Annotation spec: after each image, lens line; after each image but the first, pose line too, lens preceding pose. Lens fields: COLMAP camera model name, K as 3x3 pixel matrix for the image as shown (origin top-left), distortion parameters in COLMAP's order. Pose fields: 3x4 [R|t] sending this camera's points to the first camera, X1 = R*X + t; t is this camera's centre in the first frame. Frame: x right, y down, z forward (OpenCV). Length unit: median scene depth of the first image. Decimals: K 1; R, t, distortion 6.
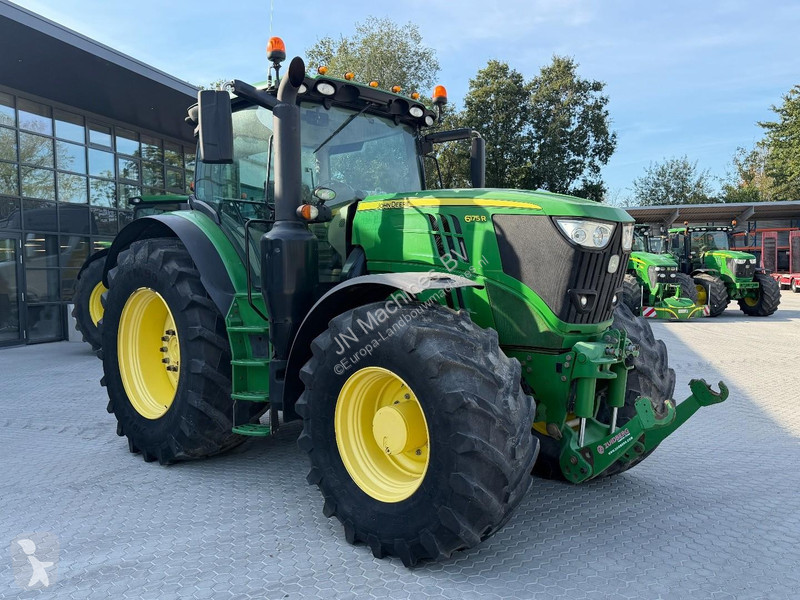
lens RADIAL K [[654.7, 0, 395.3], [0, 654.7, 299.1], [0, 0, 1]] dist [0.124230, -0.206383]
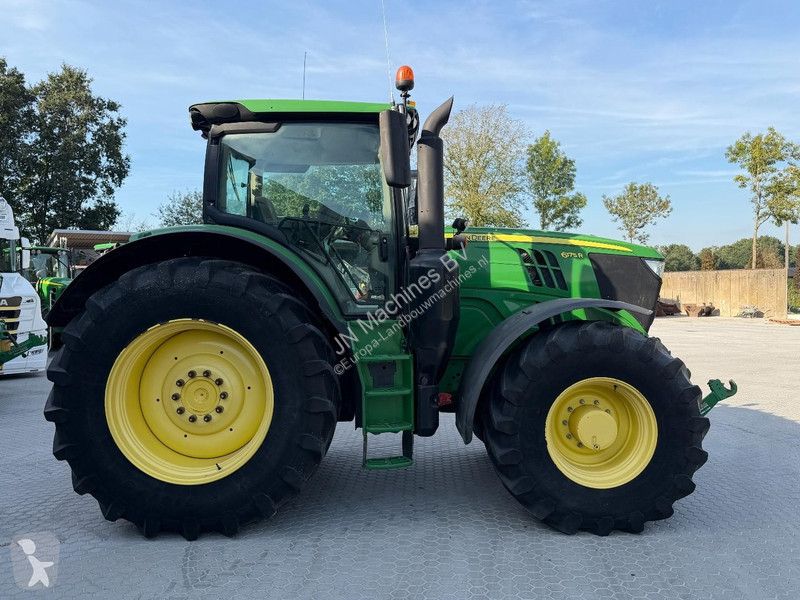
lens RADIAL K [[654.7, 0, 395.3], [0, 654.7, 299.1], [0, 0, 1]] dist [0.124230, -0.206383]
pose [[0.706480, -0.003962, 0.707722, -0.096645], [0.030757, 0.999211, -0.025109, -0.001698], [-0.707064, 0.039506, 0.706045, 0.033777]]
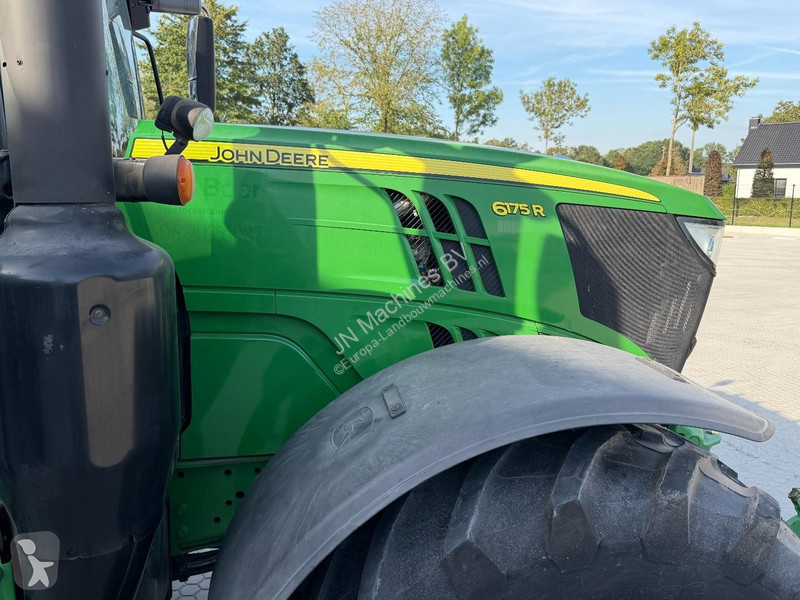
lens RADIAL K [[654.7, 0, 395.3], [0, 654.7, 299.1], [0, 0, 1]] dist [0.124230, -0.206383]
pose [[0.607870, -0.115588, 0.785579, -0.032636], [0.016226, 0.990950, 0.133250, -0.011805], [-0.793871, -0.068252, 0.604244, 0.073348]]
